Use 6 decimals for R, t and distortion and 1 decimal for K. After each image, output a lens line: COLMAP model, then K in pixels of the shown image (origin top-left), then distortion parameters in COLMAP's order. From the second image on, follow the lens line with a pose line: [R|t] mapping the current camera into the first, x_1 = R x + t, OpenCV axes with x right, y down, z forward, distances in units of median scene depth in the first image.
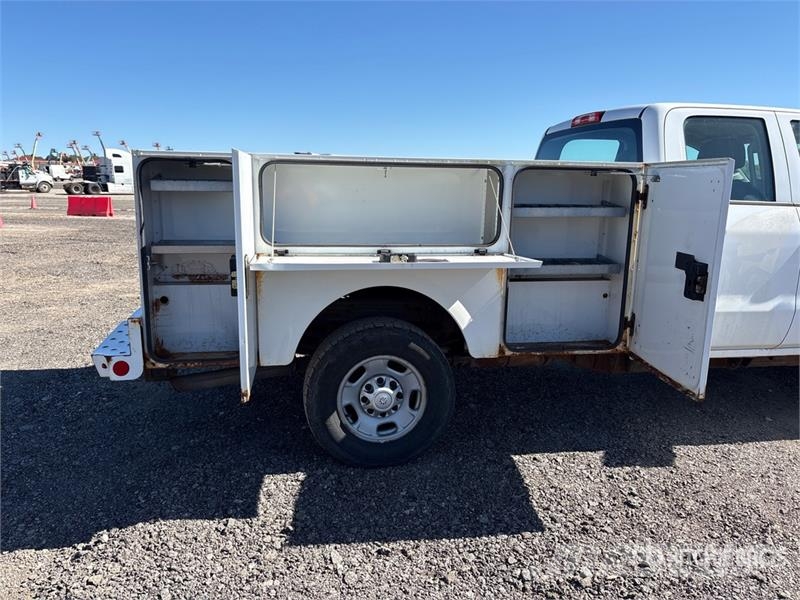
lens RADIAL K [[607.4, 0, 392.7], [0, 607.4, 305.1], [0, 0, 1]] dist [0.054228, -0.062630]
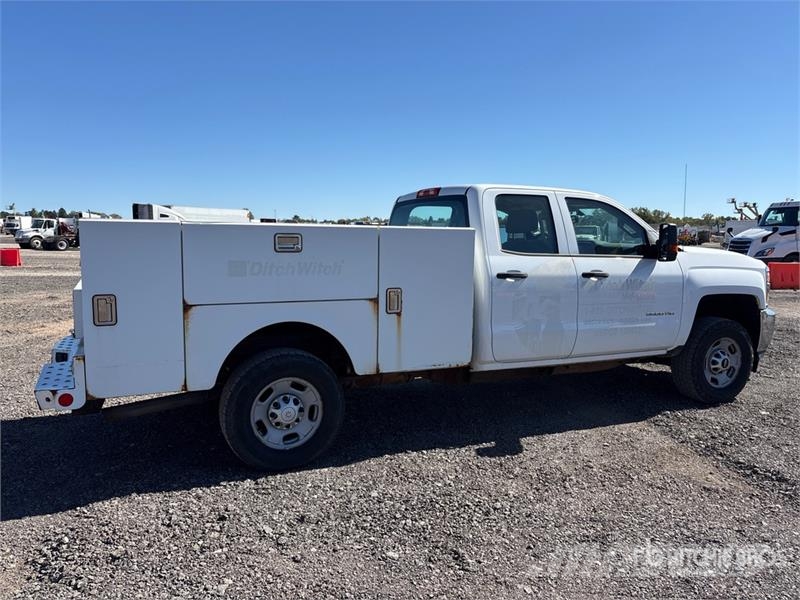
lens RADIAL K [[607.4, 0, 392.7], [0, 607.4, 305.1], [0, 0, 1]] dist [0.054228, -0.062630]
pose [[0.968372, -0.031409, 0.247525, -0.109677], [0.051432, 0.995868, -0.074847, 0.037857], [-0.244151, 0.085210, 0.965986, -0.277153]]
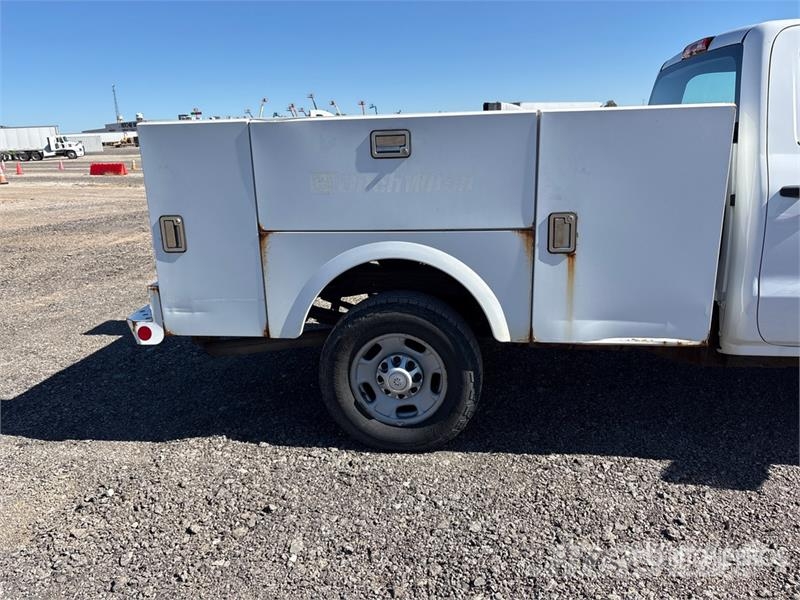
lens RADIAL K [[605.2, 0, 396.4], [0, 605.2, 299.0], [0, 0, 1]] dist [0.049123, -0.054115]
pose [[0.951826, 0.038656, -0.304194, 0.254861], [-0.017947, 0.997344, 0.070583, -0.033463], [0.306114, -0.061723, 0.949992, 0.128220]]
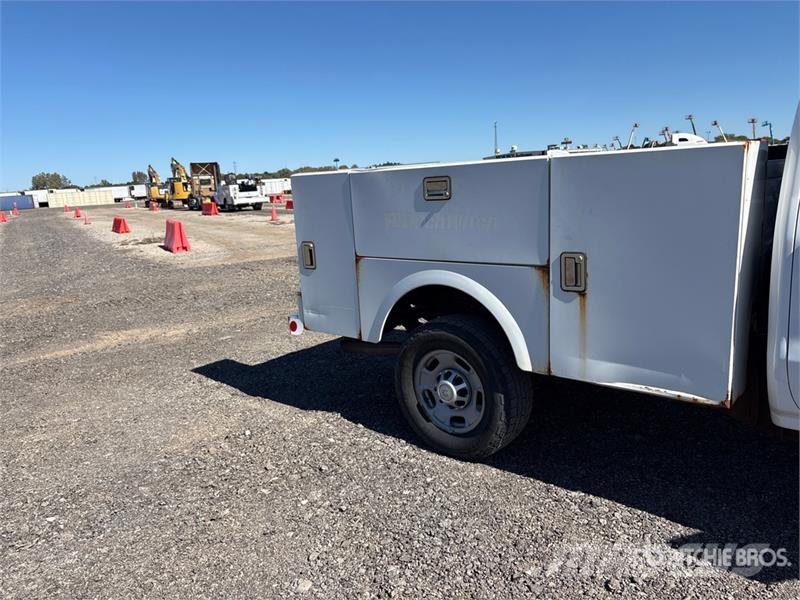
lens RADIAL K [[603.3, 0, 387.4], [0, 603.3, 303.9], [0, 0, 1]] dist [0.022319, -0.002237]
pose [[0.624471, 0.108324, -0.773500, 0.708825], [-0.088859, 0.993759, 0.067431, -0.058282], [0.775977, 0.026624, 0.630199, 0.249512]]
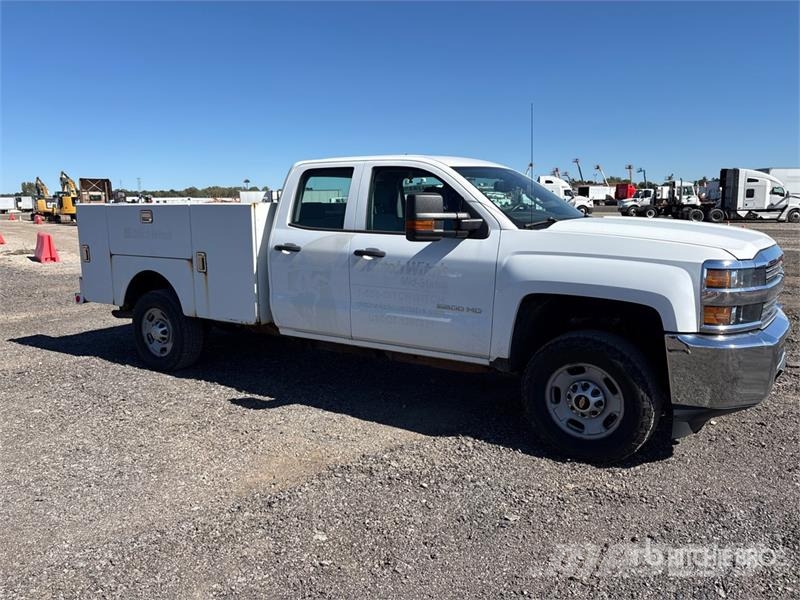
lens RADIAL K [[603.3, 0, 387.4], [0, 603.3, 303.9], [0, 0, 1]] dist [0.022319, -0.002237]
pose [[0.730844, 0.091414, -0.676395, 1.721981], [-0.114186, 0.993400, 0.010879, -0.031822], [0.672926, 0.069284, 0.736458, 0.107169]]
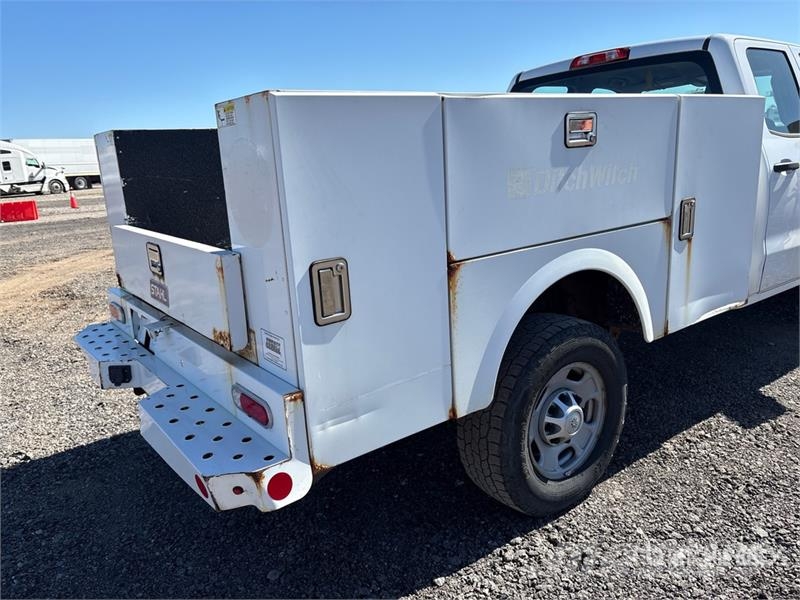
lens RADIAL K [[607.4, 0, 392.7], [0, 607.4, 305.1], [0, 0, 1]] dist [0.054228, -0.062630]
pose [[0.889985, -0.175424, 0.420895, -0.503756], [0.159066, 0.984492, 0.073980, -0.077773], [-0.427346, 0.001109, 0.904087, 0.402243]]
